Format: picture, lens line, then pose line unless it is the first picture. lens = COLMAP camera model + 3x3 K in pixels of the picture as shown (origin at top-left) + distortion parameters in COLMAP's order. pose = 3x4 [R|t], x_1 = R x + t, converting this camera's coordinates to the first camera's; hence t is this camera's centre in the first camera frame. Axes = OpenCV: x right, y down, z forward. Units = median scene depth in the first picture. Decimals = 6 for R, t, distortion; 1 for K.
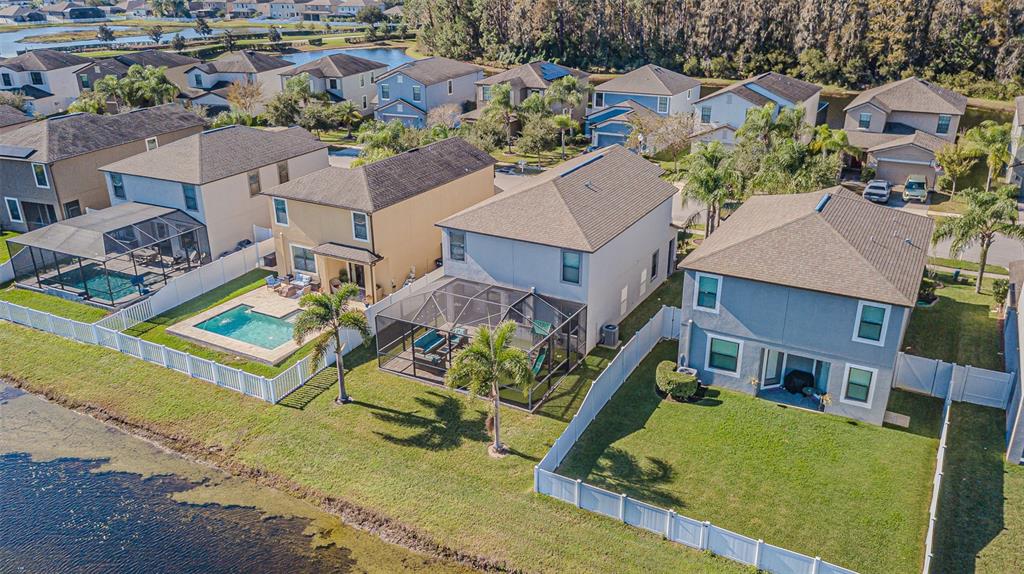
lens RADIAL K [[760.7, 0, 508.2], [0, 760.7, 279.2], [0, 0, 1]] dist [0.023253, 0.000223]
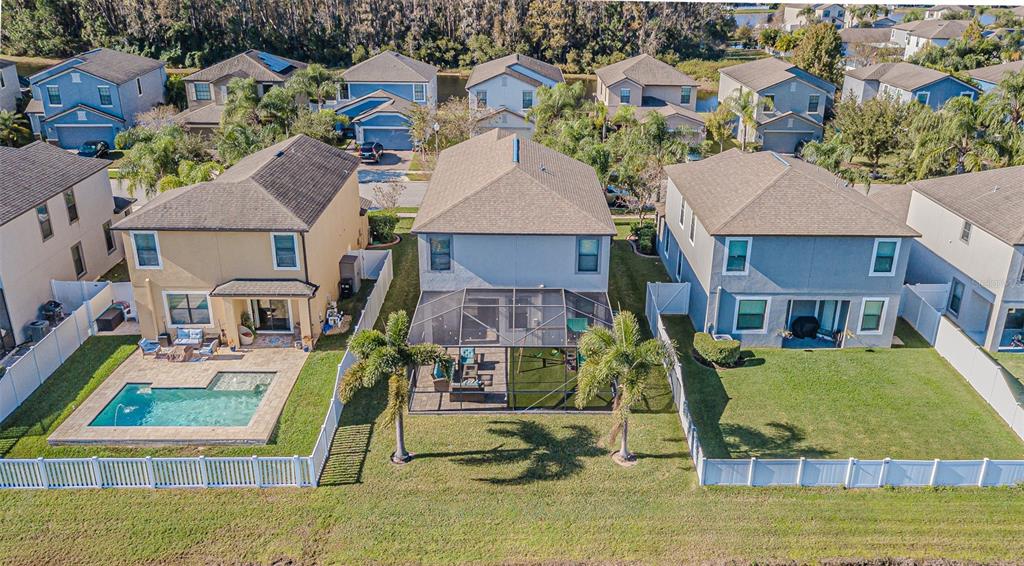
lens RADIAL K [[825.8, 0, 516.4], [0, 825.8, 287.4], [0, 0, 1]] dist [0.015066, 0.017695]
pose [[0.863453, -0.165695, 0.476438, -0.371775], [0.168671, 0.984982, 0.036872, -0.022263], [-0.475393, 0.048524, 0.878435, 0.126624]]
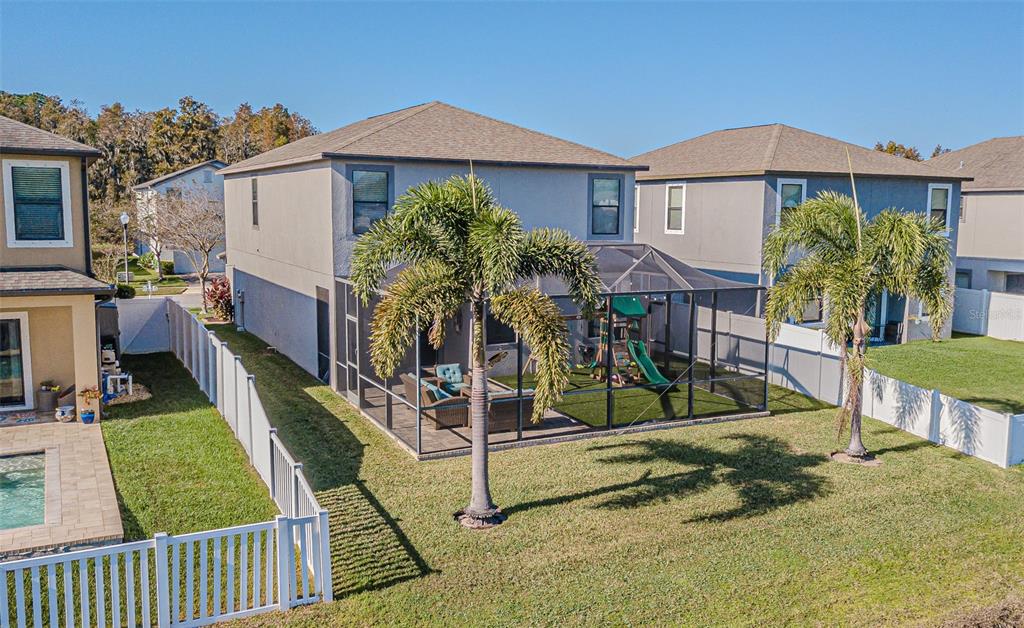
lens RADIAL K [[920.5, 0, 518.1], [0, 920.5, 319.0], [0, 0, 1]] dist [0.029870, 0.007406]
pose [[0.553336, -0.082074, 0.828905, -0.410617], [0.291513, 0.951282, -0.100409, 0.089128], [-0.780282, 0.297196, 0.550304, 0.544321]]
